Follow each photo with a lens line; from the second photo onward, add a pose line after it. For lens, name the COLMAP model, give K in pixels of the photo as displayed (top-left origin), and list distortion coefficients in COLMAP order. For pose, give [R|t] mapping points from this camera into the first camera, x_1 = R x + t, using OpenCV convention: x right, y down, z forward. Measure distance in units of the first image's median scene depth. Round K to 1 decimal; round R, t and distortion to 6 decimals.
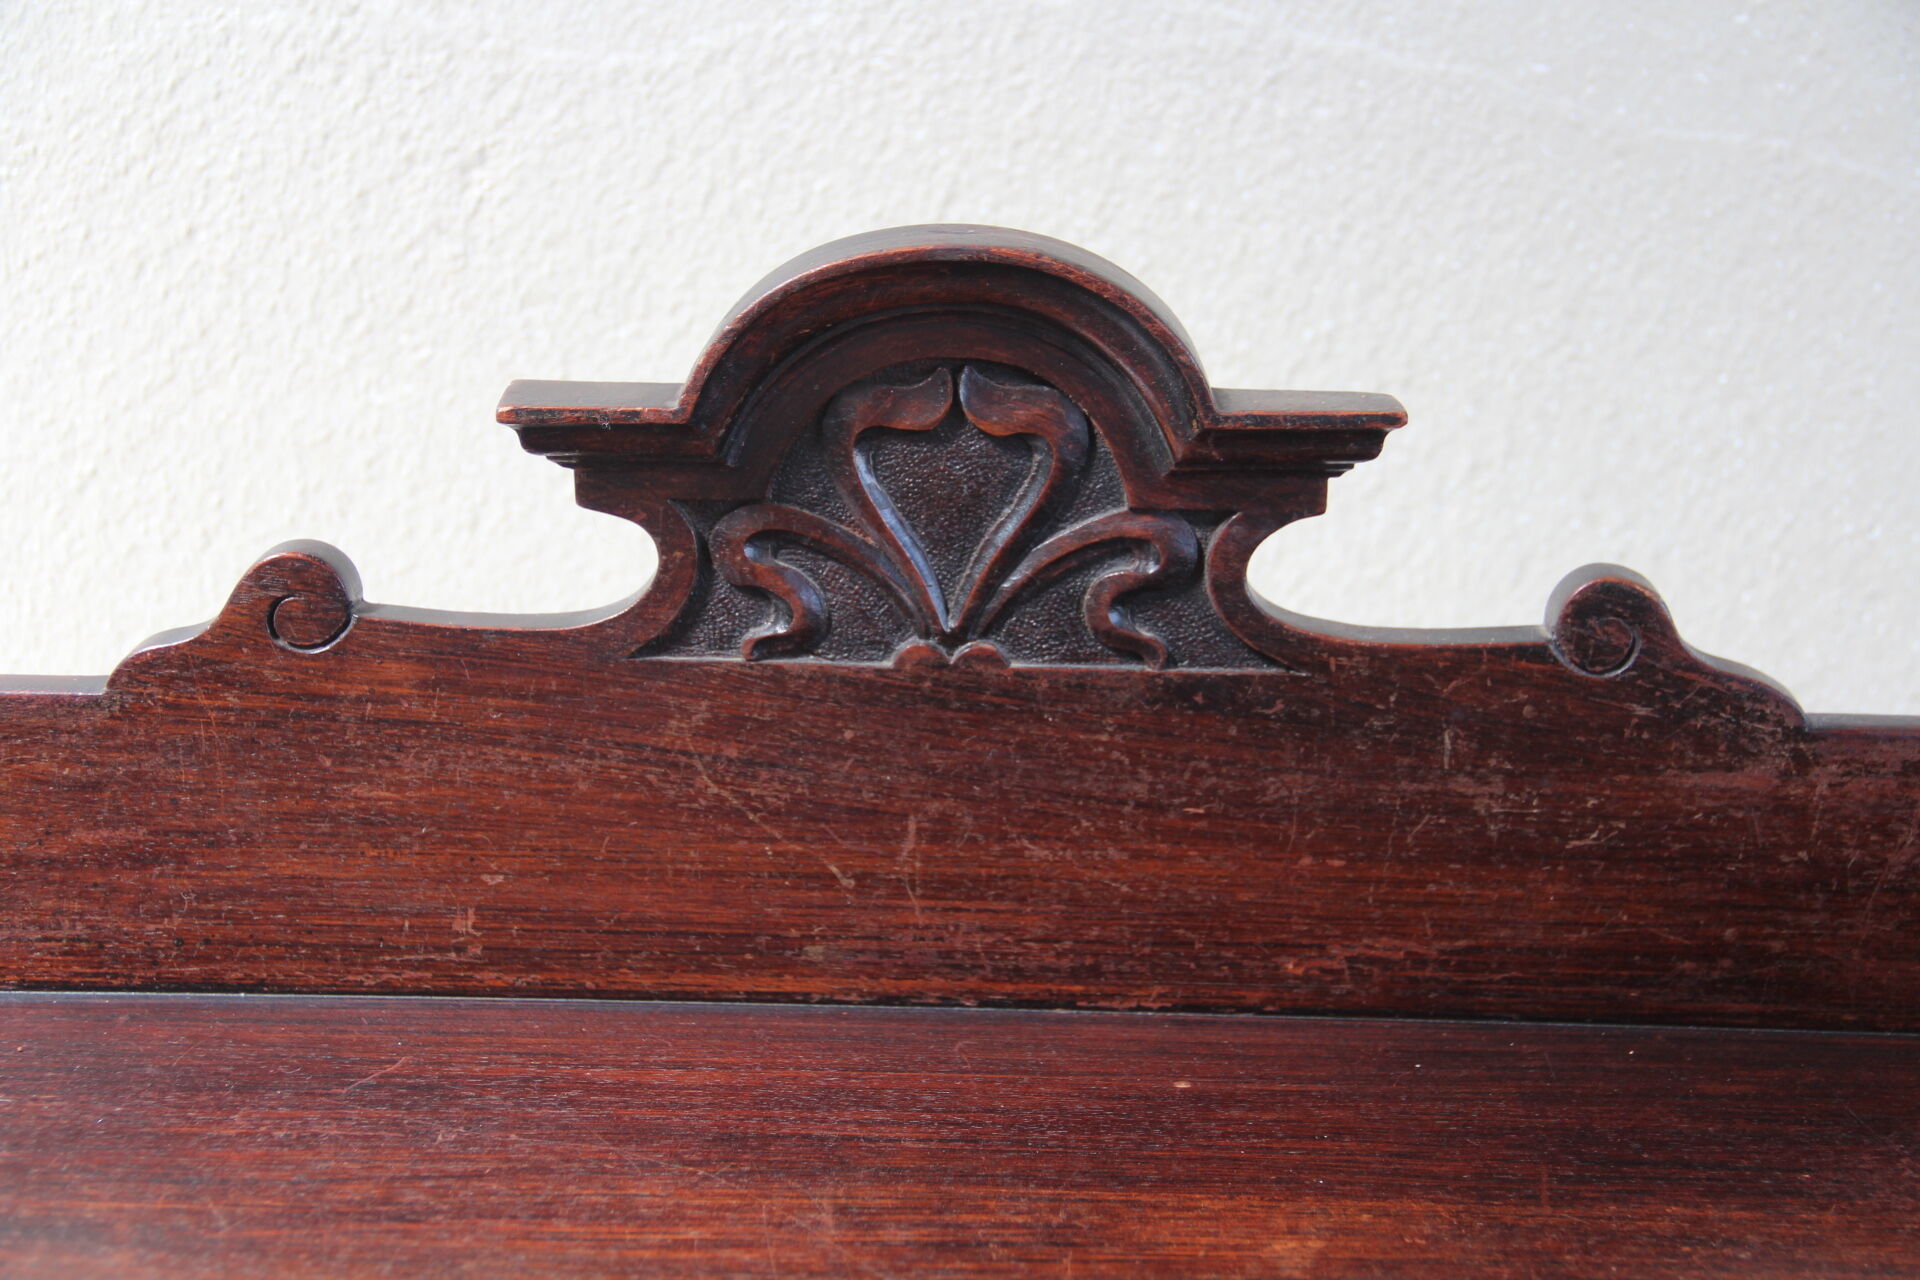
lens RADIAL K [[3143.8, 0, 960.4], [0, 3143.8, 654.6], [0, 0, 1]] dist [0.133381, 0.000000]
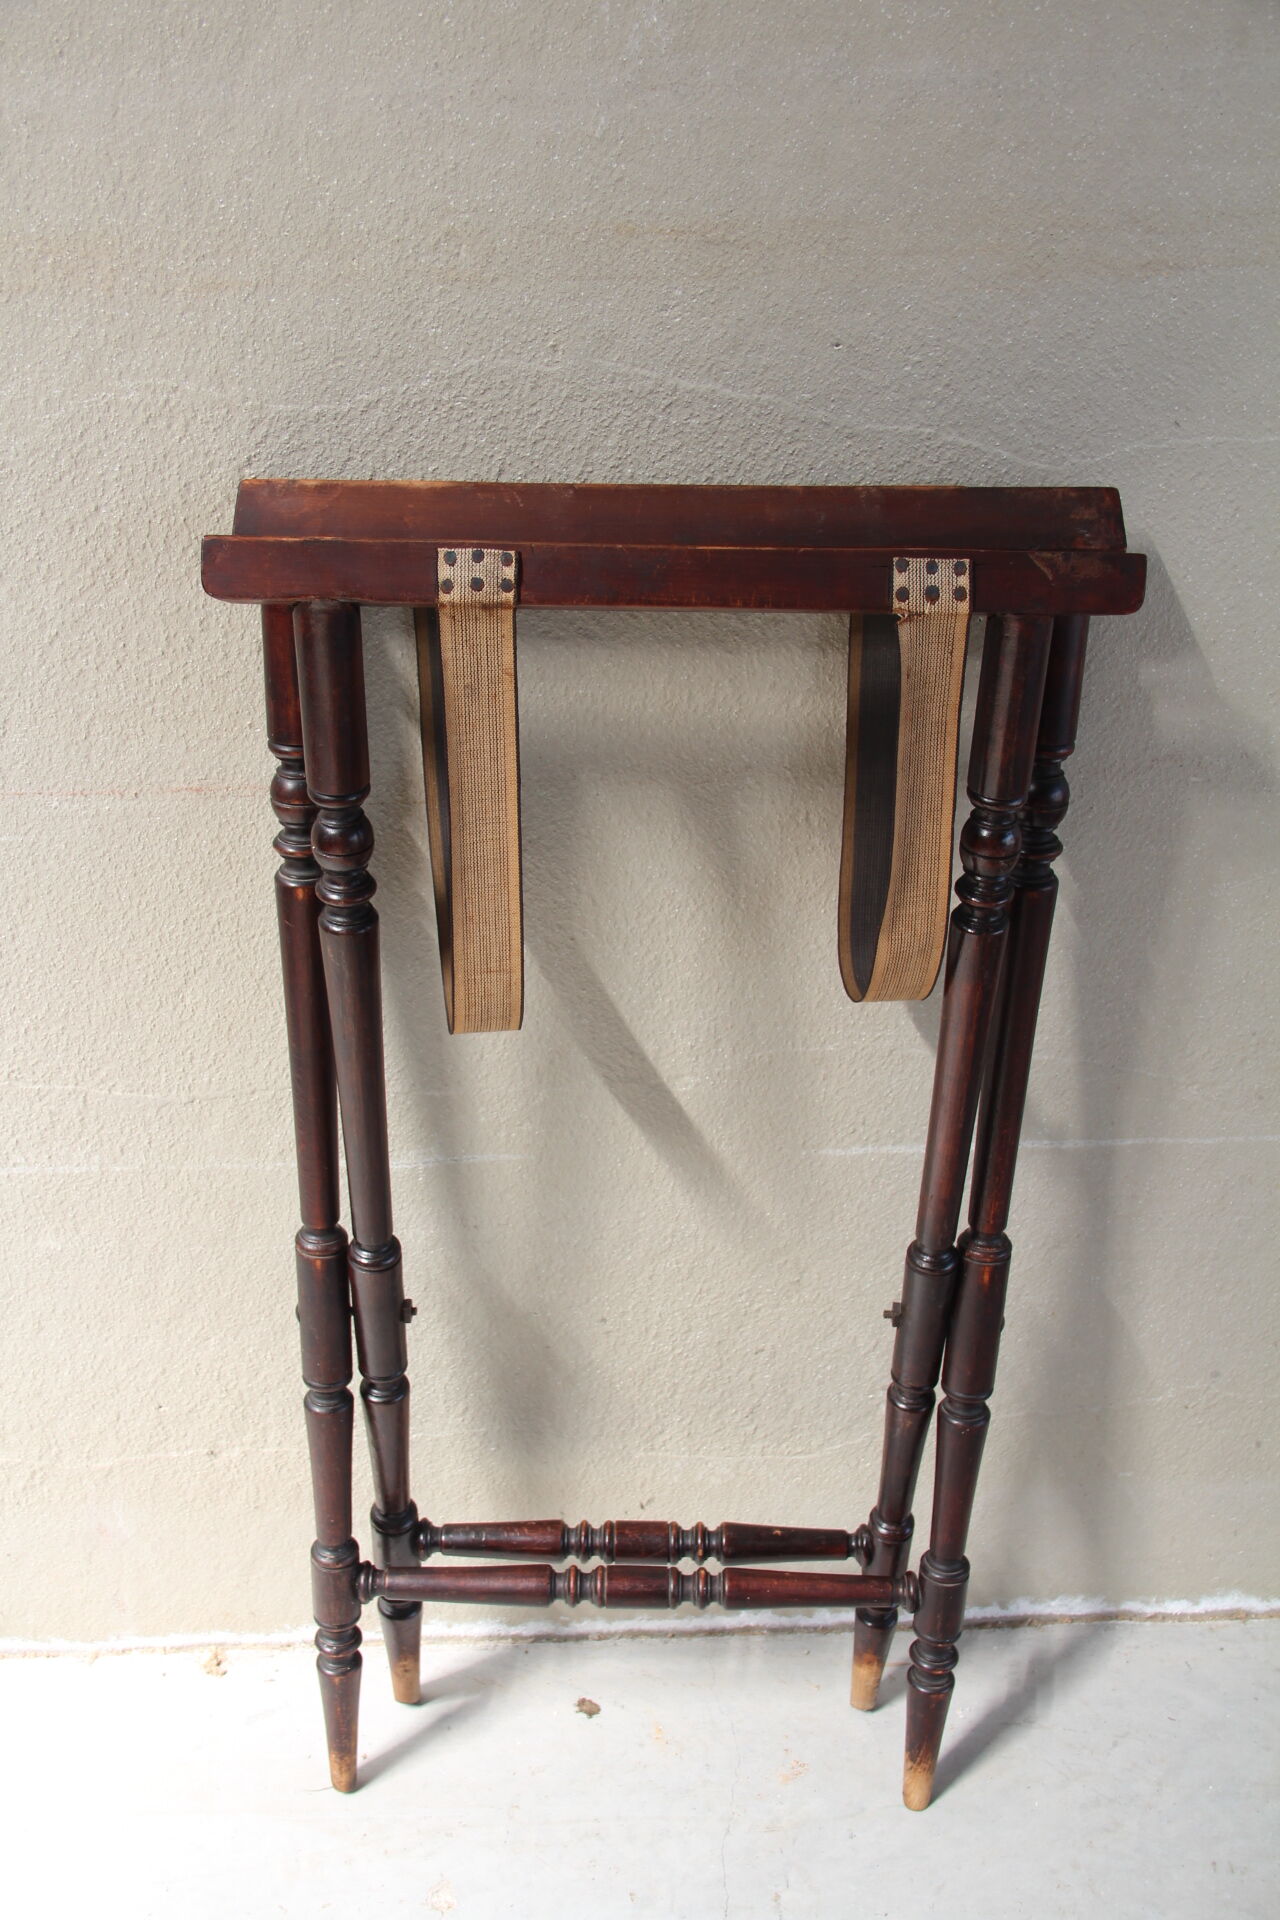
lens RADIAL K [[2002.5, 0, 637.2], [0, 2002.5, 964.2], [0, 0, 1]] dist [-0.028945, 0.000000]
pose [[0.995789, -0.065509, 0.064135, -0.022781], [0.046068, 0.962391, 0.267734, -0.224892], [-0.079262, -0.263652, 0.961356, -0.295572]]
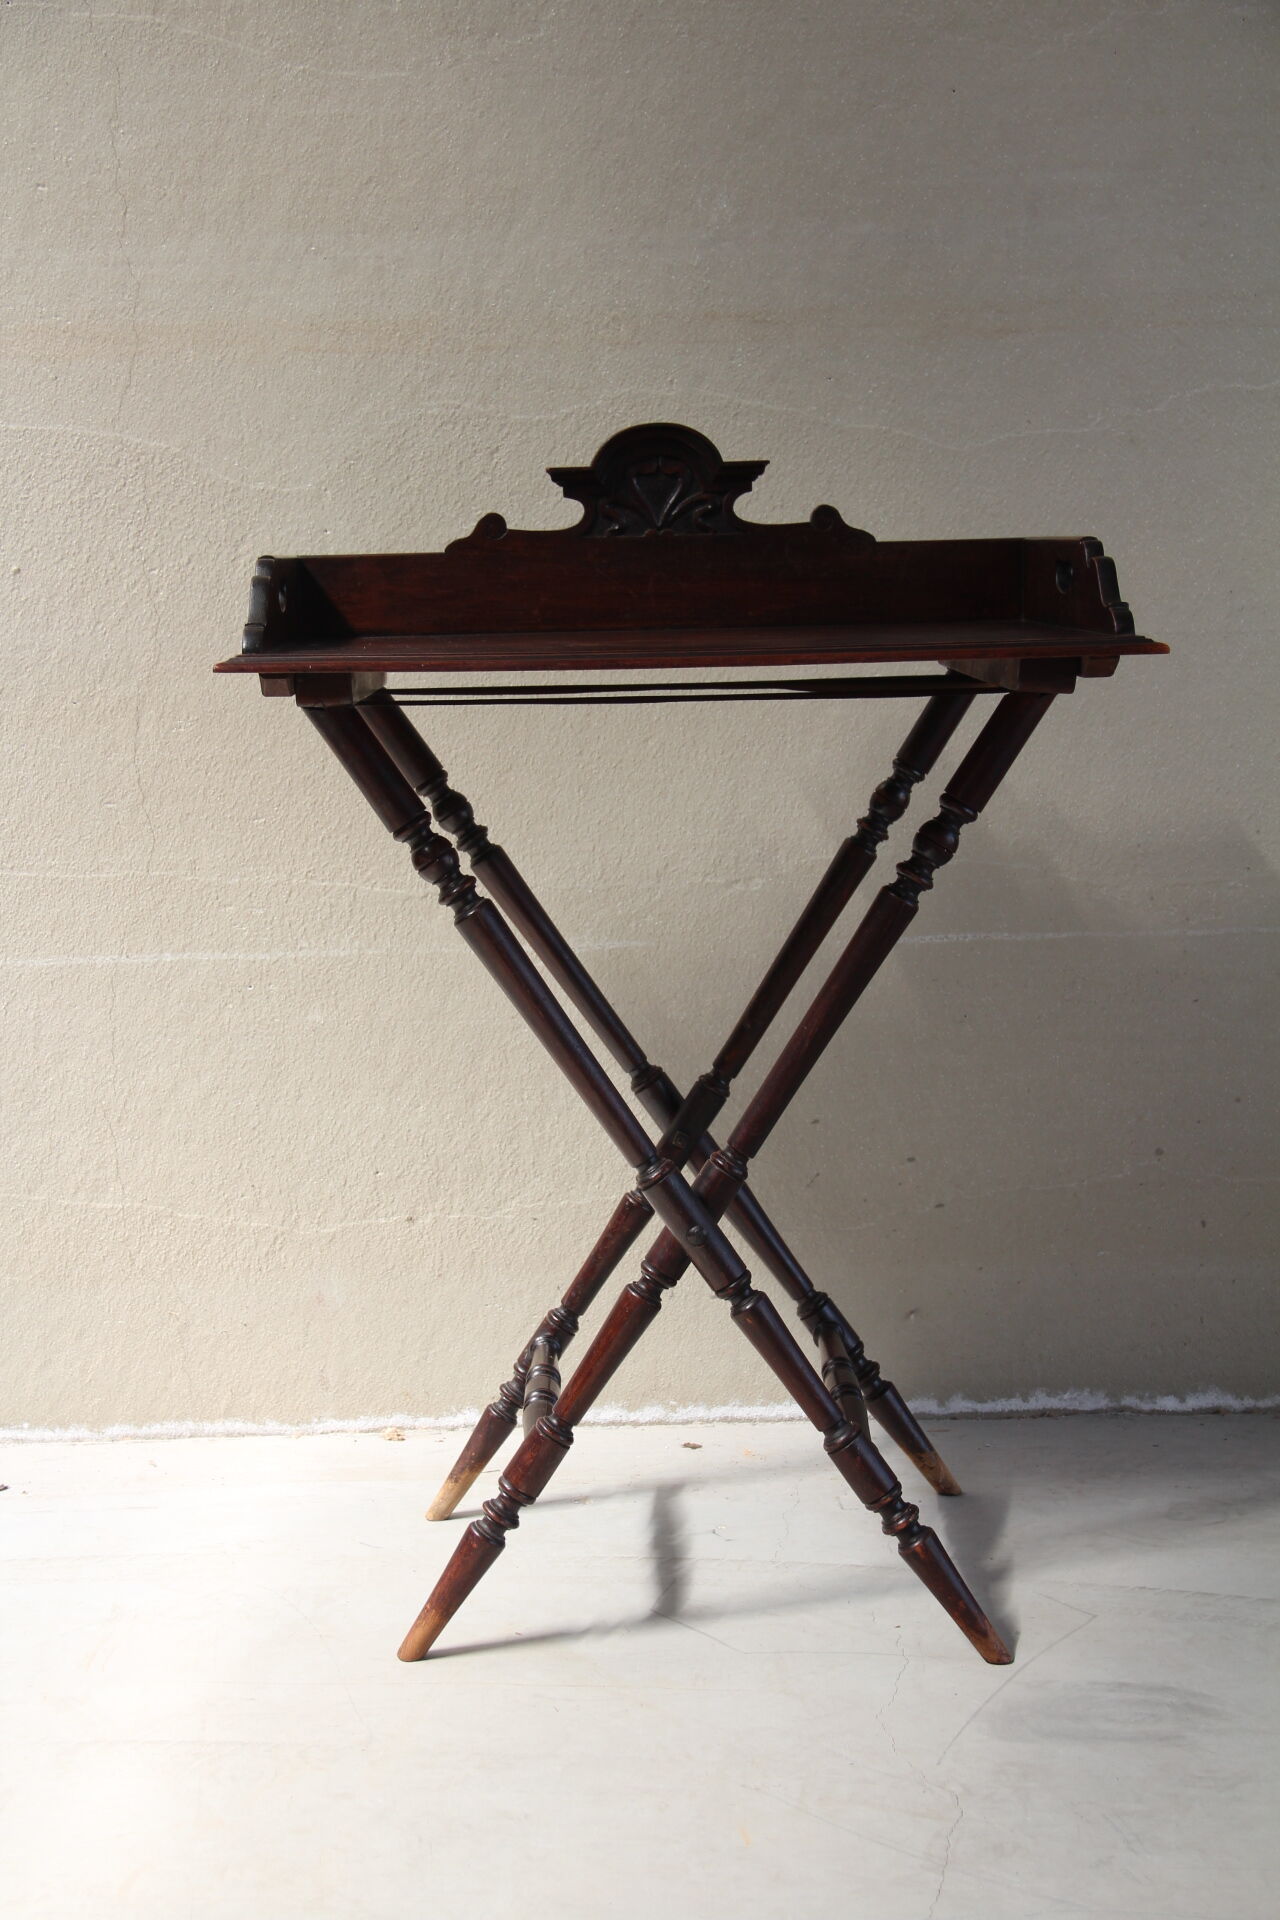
lens RADIAL K [[3143.8, 0, 638.7], [0, 3143.8, 1013.1], [0, 0, 1]] dist [0.133381, 0.000000]
pose [[0.997512, -0.048343, 0.051301, -0.255747], [0.054345, 0.990929, -0.122905, 1.059743], [-0.044895, 0.125387, 0.991092, -2.776871]]
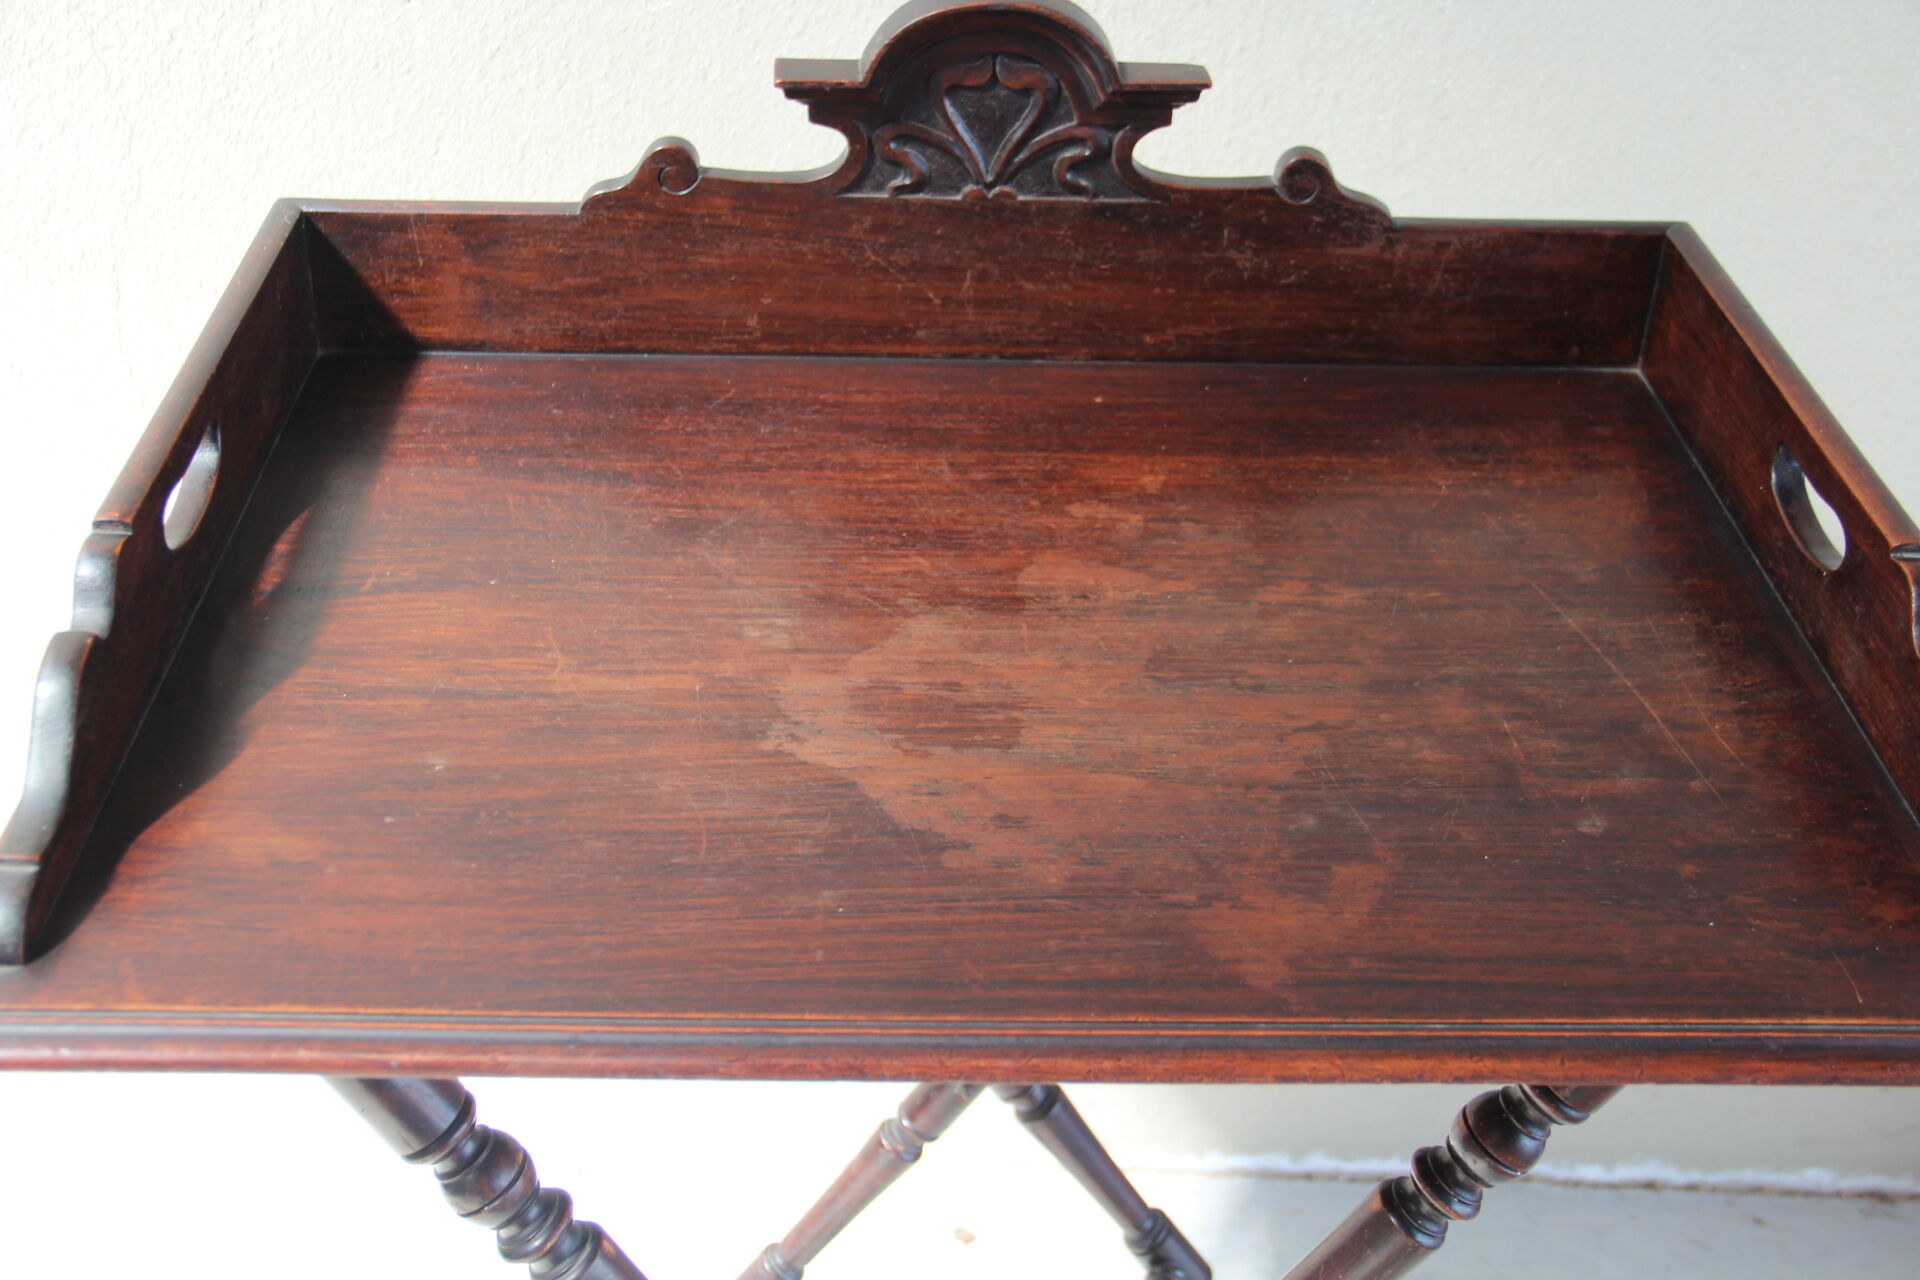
lens RADIAL K [[2307.3, 0, 965.5], [0, 2307.3, 644.3], [0, 0, 1]] dist [0.029001, 0.000000]
pose [[0.998661, -0.015677, 0.049297, -0.096716], [0.000446, 0.955544, 0.294847, -0.162046], [-0.051728, -0.294430, 0.954272, -0.526416]]
